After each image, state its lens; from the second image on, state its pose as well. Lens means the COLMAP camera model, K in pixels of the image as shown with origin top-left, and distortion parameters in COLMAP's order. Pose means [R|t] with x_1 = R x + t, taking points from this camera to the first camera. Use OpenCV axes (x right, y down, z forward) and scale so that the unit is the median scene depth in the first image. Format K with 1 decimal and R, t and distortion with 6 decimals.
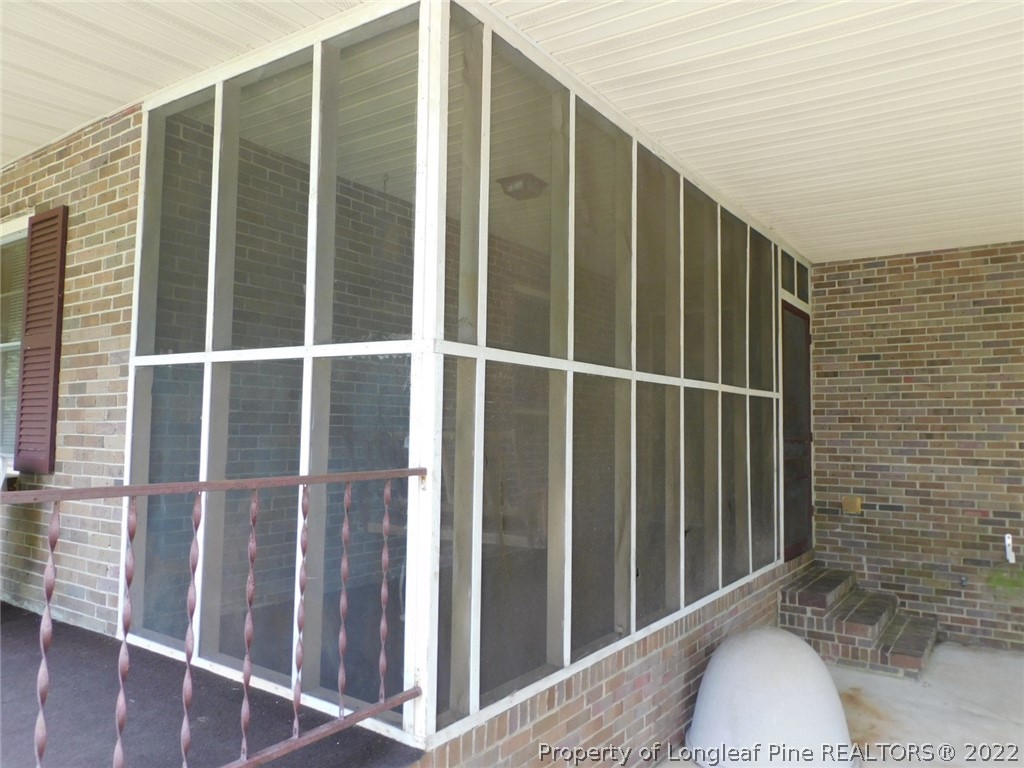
lens RADIAL K [[737.1, 0, 506.8], [0, 737.1, 383.9], [0, 0, 1]] dist [-0.000285, -0.003354]
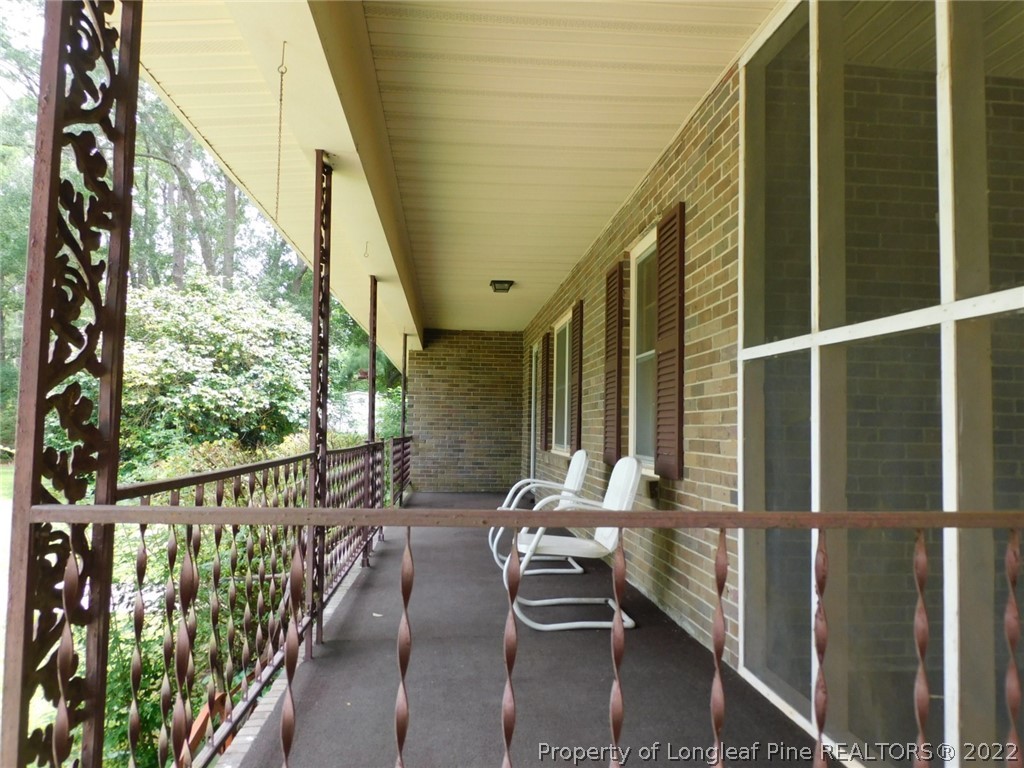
lens RADIAL K [[737.1, 0, 518.4], [0, 737.1, 384.0], [0, 0, 1]] dist [-0.000285, -0.003354]
pose [[0.654966, -0.047218, -0.754182, -0.024102], [0.039866, 0.998815, -0.027912, 0.016174], [0.754606, -0.011785, 0.656072, 0.220133]]
